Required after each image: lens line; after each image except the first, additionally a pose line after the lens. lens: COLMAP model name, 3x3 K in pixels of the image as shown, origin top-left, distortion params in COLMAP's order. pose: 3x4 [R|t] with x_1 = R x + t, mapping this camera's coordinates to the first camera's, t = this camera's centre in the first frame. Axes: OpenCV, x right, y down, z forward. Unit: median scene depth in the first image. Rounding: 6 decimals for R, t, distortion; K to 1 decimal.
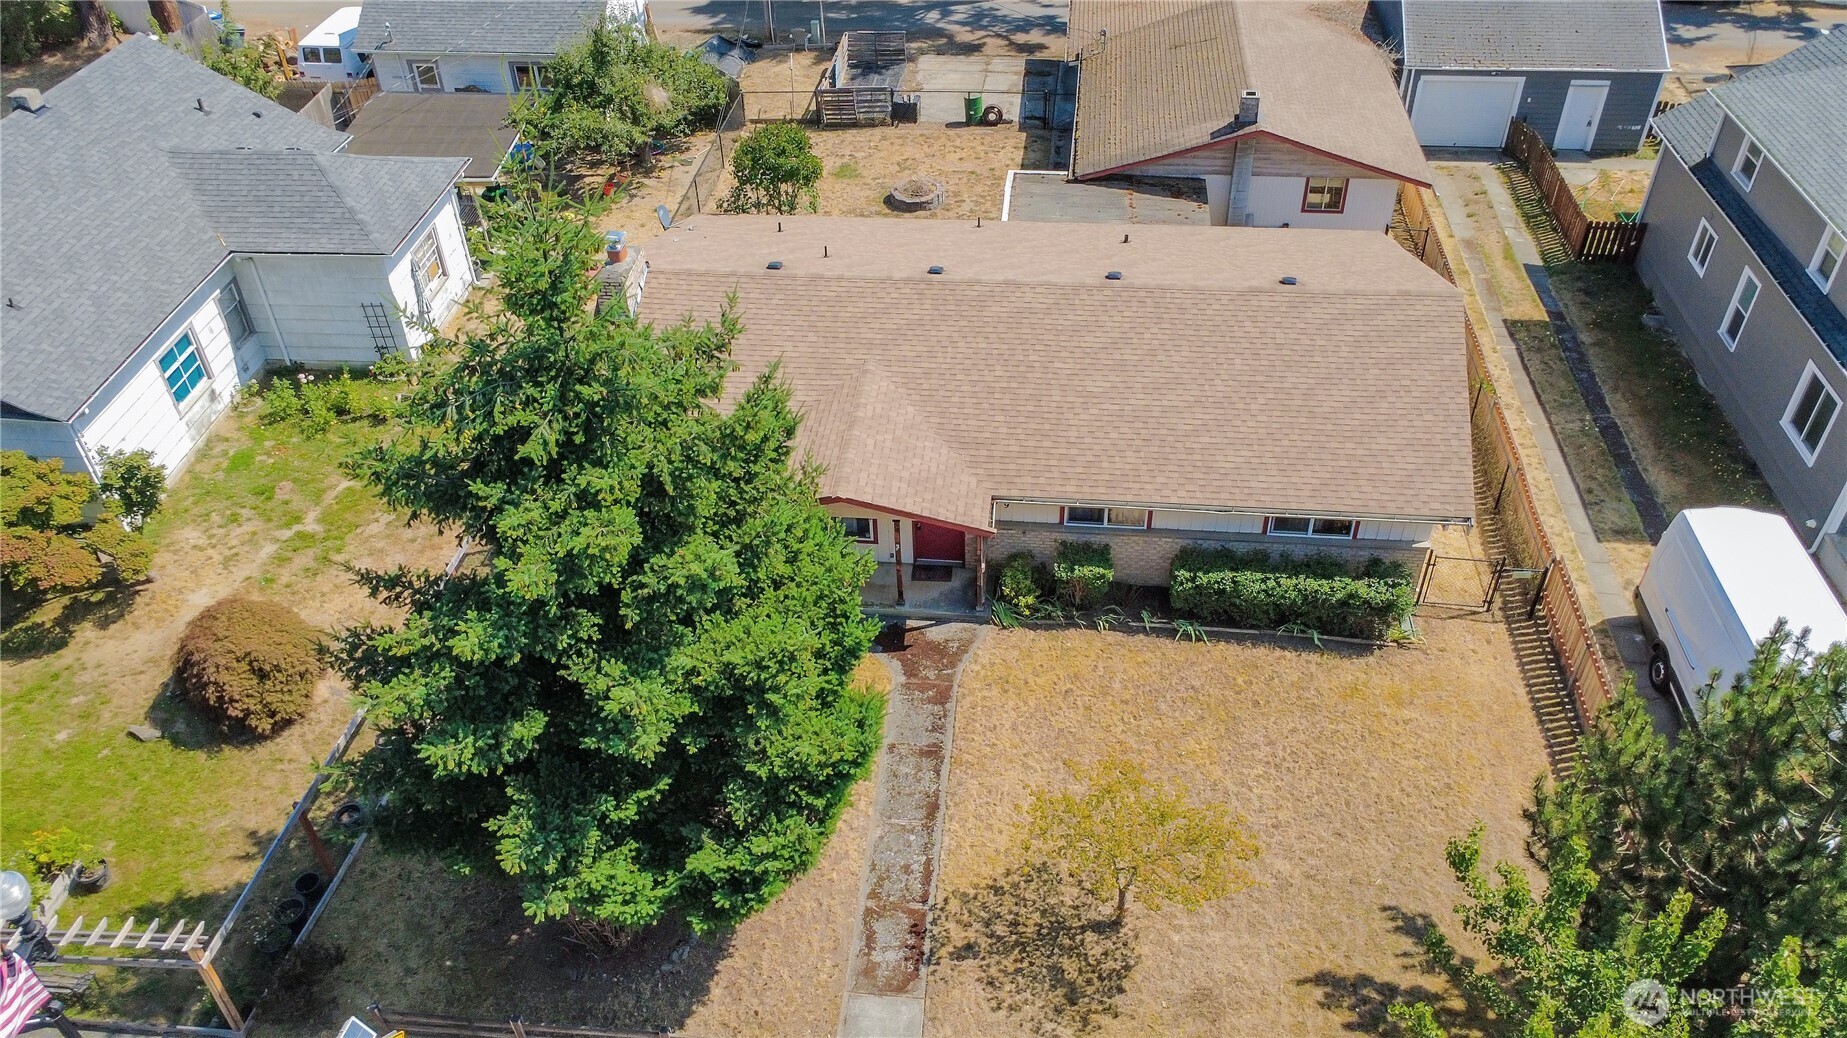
lens RADIAL K [[1345.8, 0, 928.3], [0, 1345.8, 518.9], [0, 0, 1]] dist [-0.002114, 0.008011]
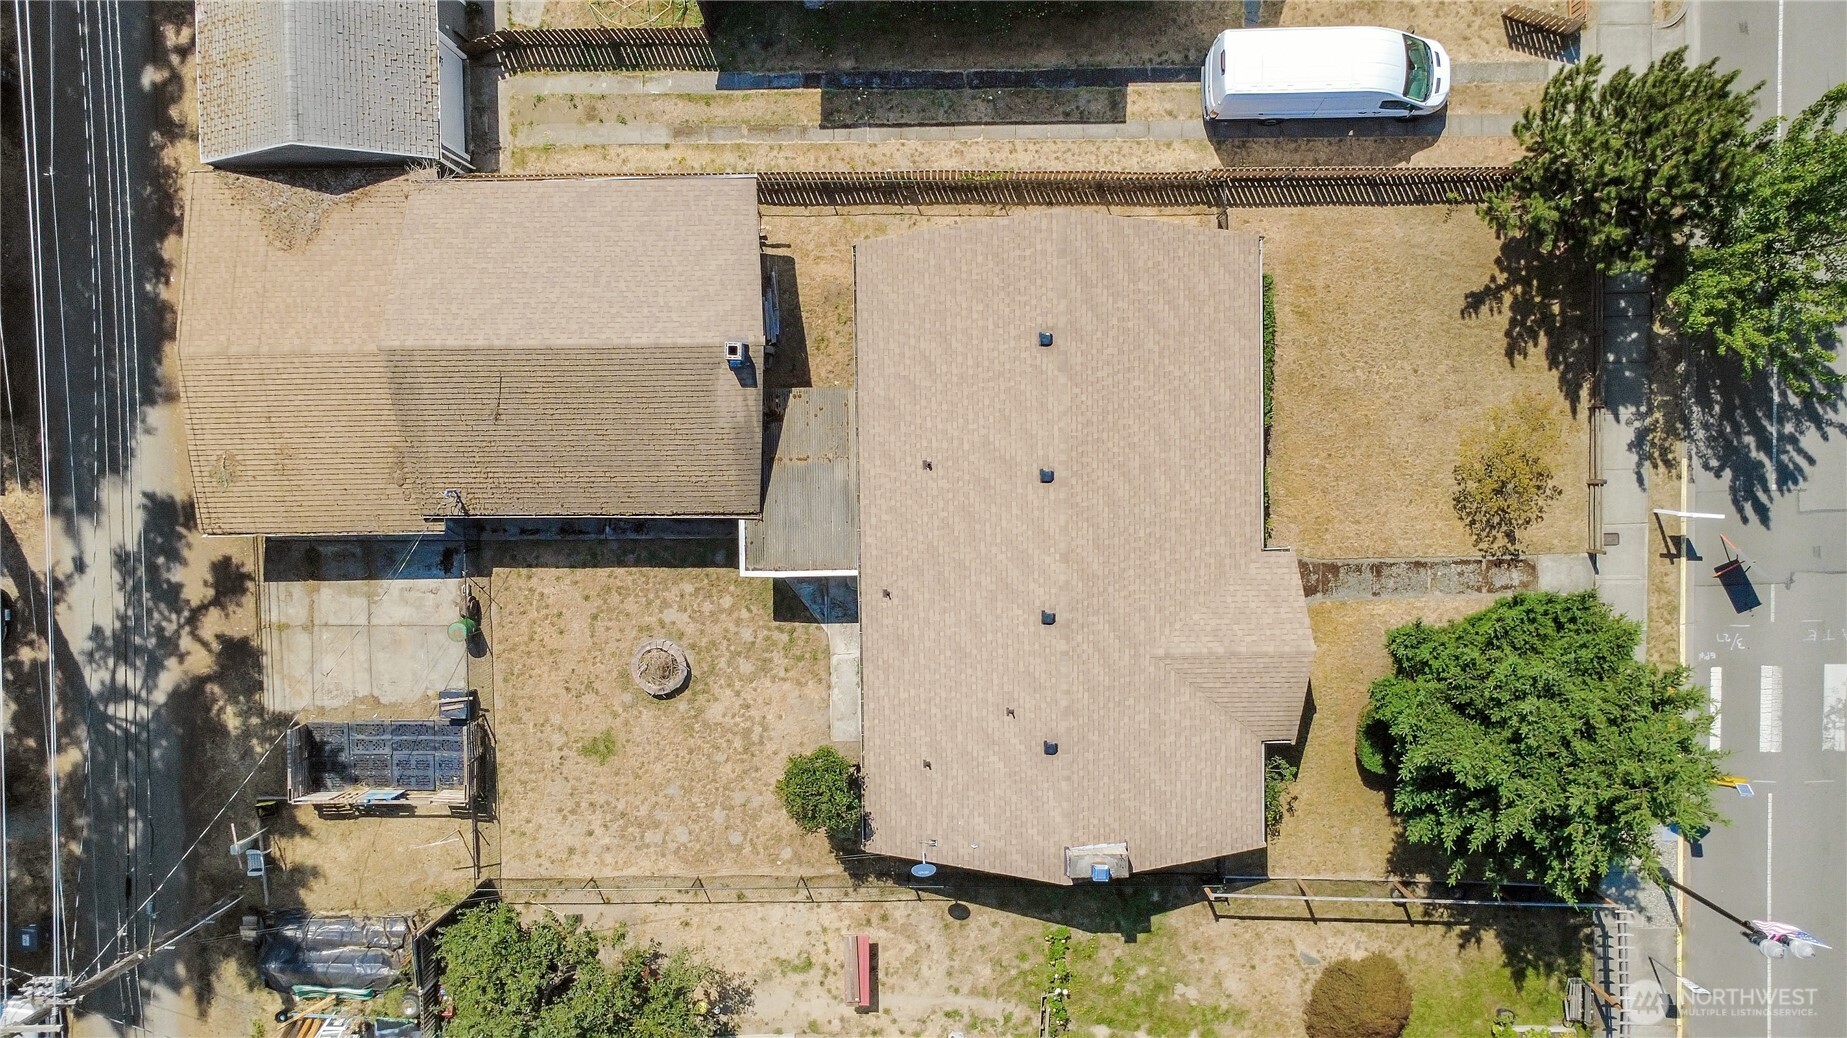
lens RADIAL K [[1345.8, 0, 923.6], [0, 1345.8, 522.3], [0, 0, 1]] dist [-0.002114, 0.008011]
pose [[-0.118112, -0.992867, -0.016278, 0.172155], [0.648799, -0.089570, 0.755670, -1.613203], [-0.751738, 0.078692, 0.654750, 0.355148]]
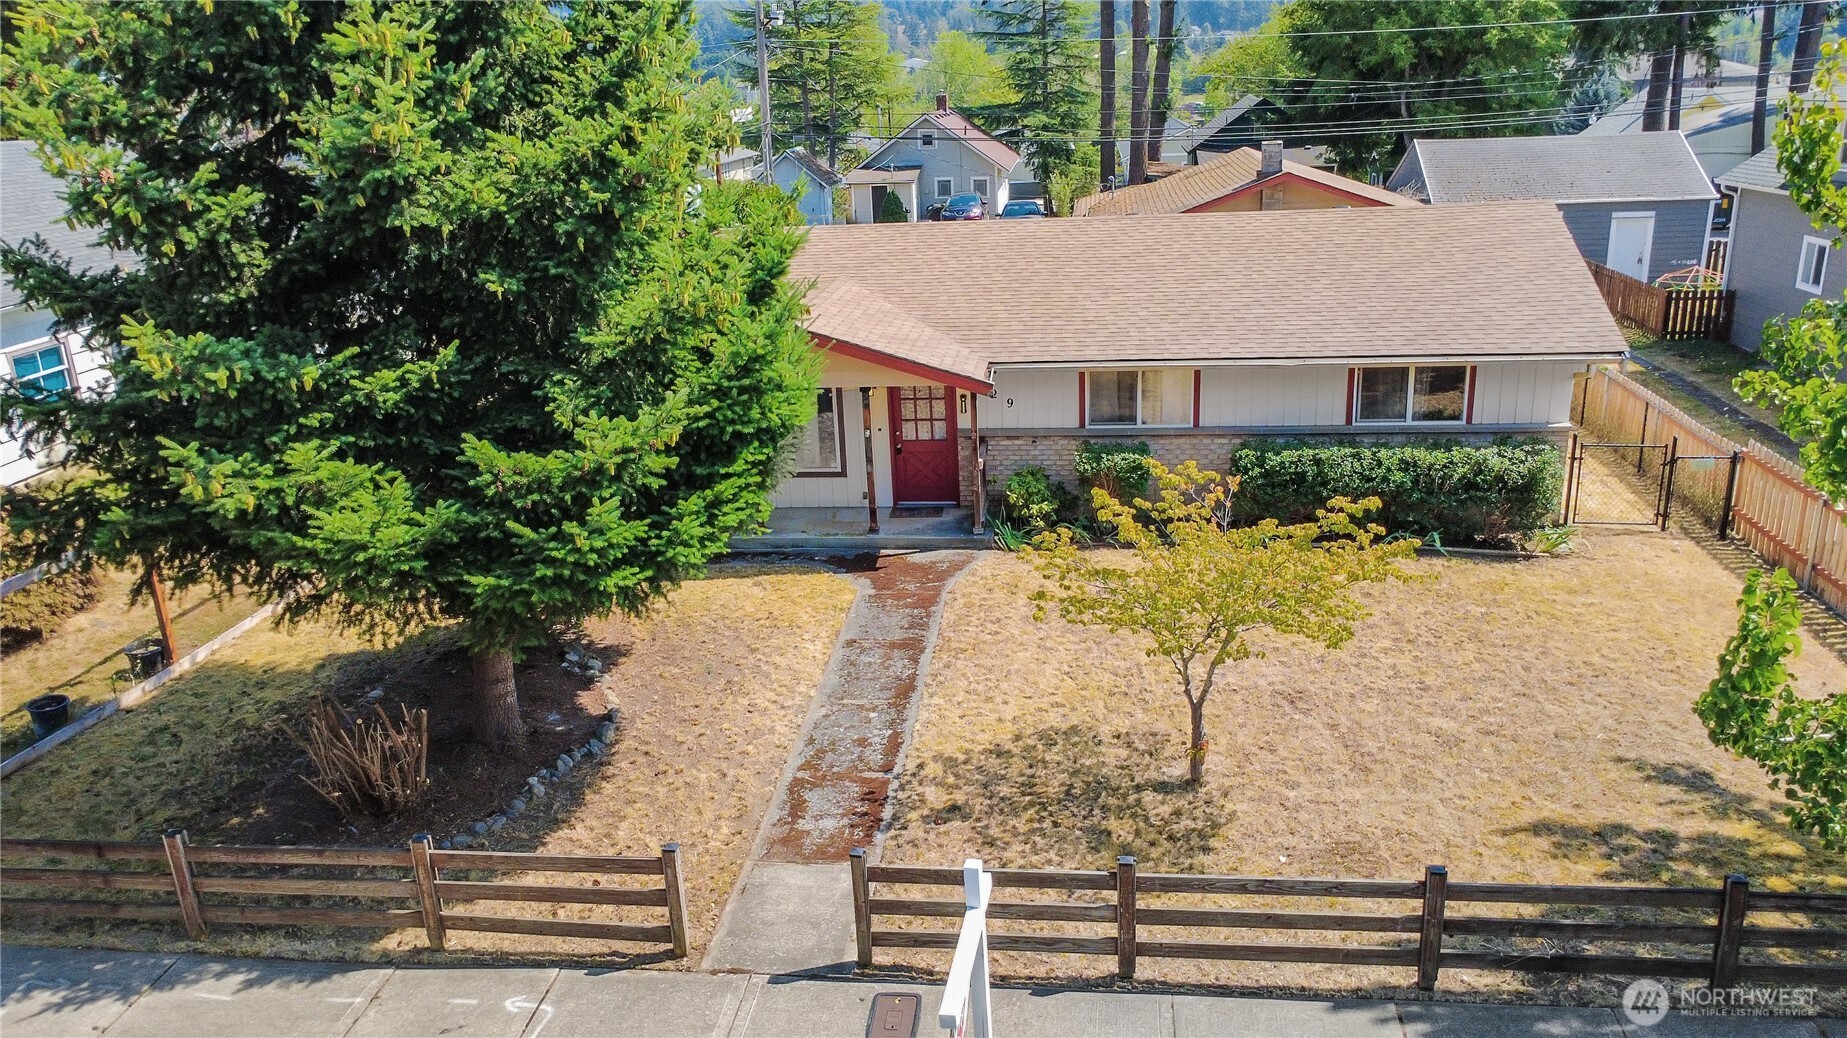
lens RADIAL K [[1345.8, 0, 928.6], [0, 1345.8, 519.2], [0, 0, 1]] dist [-0.002114, 0.008011]
pose [[0.999702, -0.013901, -0.020053, 0.031286], [0.005733, 0.932655, -0.360723, 0.402353], [0.023717, 0.360500, 0.932457, 0.362805]]
